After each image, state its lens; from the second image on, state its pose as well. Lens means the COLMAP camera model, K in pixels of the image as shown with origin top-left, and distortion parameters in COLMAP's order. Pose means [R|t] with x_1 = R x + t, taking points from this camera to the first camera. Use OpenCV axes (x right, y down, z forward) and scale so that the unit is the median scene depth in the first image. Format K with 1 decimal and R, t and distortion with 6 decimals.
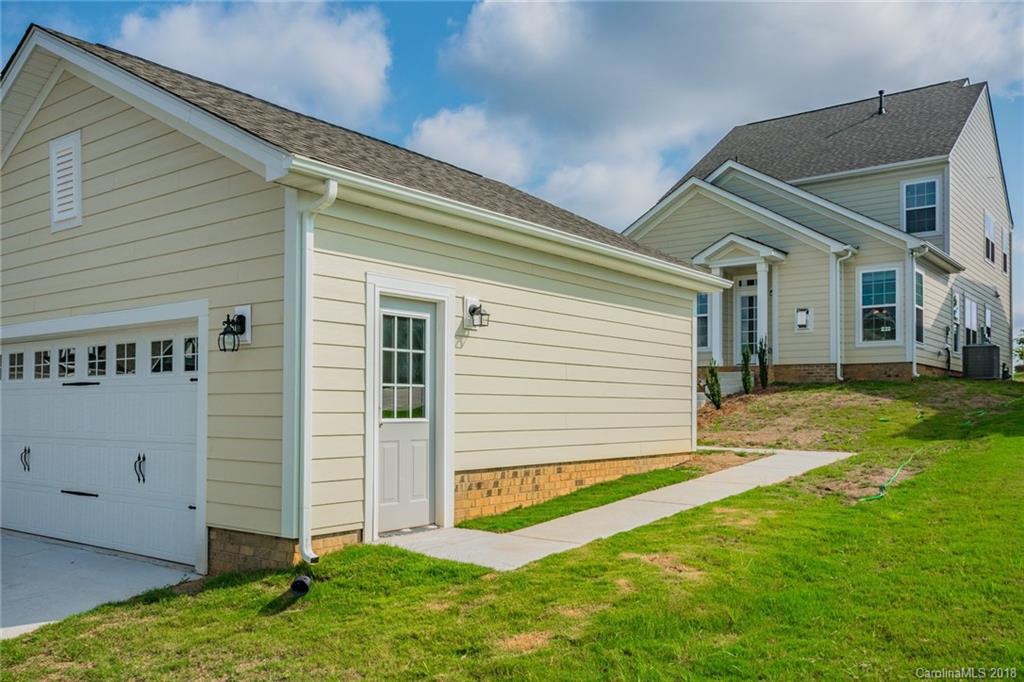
lens RADIAL K [[856.2, 0, 535.7], [0, 856.2, 392.3], [0, 0, 1]] dist [0.014517, 0.026869]
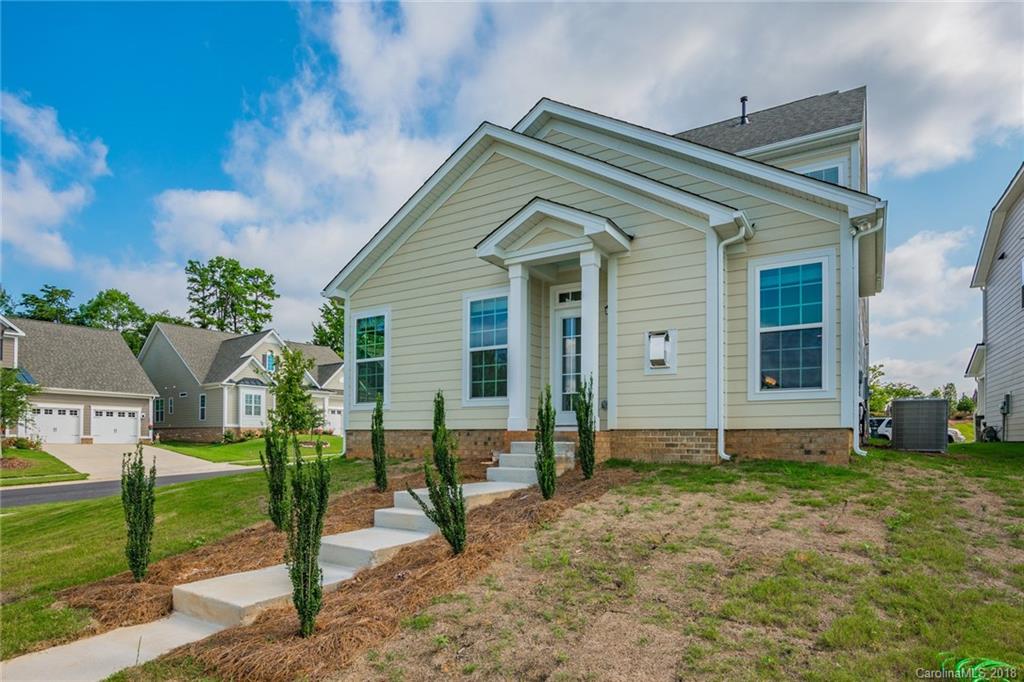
lens RADIAL K [[599.3, 0, 517.6], [0, 599.3, 436.9], [0, 0, 1]] dist [0.000080, 0.000143]
pose [[0.995952, 0.004612, 0.089765, 0.387810], [-0.005292, 0.999959, 0.007339, -0.064054], [-0.089727, -0.007785, 0.995936, 1.298156]]
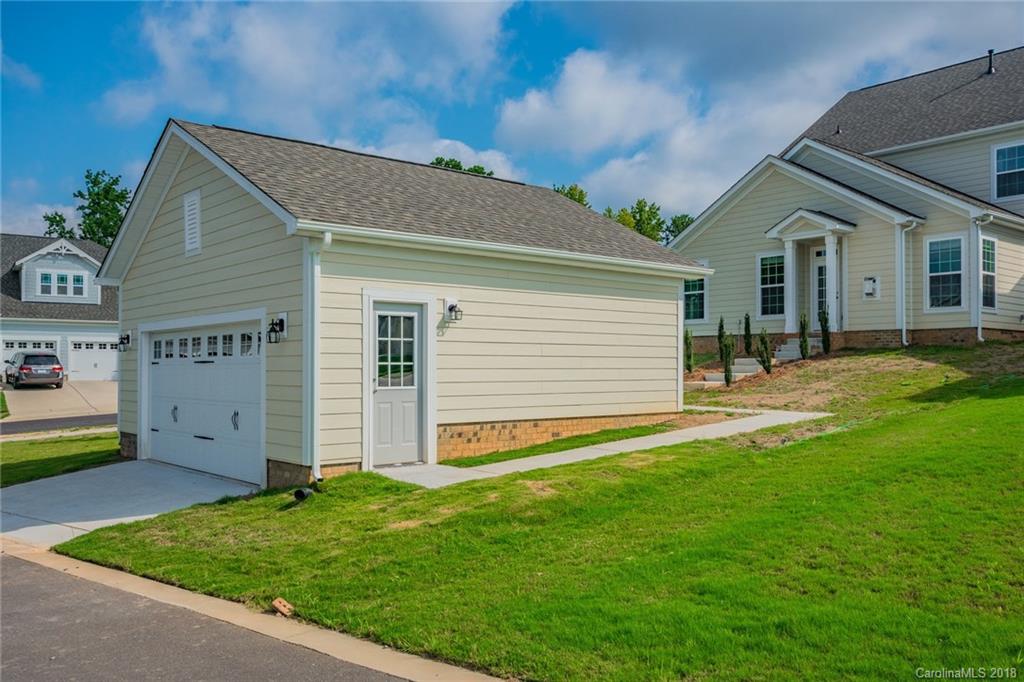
lens RADIAL K [[856.2, 0, 536.2], [0, 856.2, 365.2], [0, 0, 1]] dist [0.014517, 0.026869]
pose [[0.980206, -0.006093, -0.197888, 0.249447], [0.008805, 0.999879, 0.012827, -0.015203], [0.197786, -0.014315, 0.980141, -0.248381]]
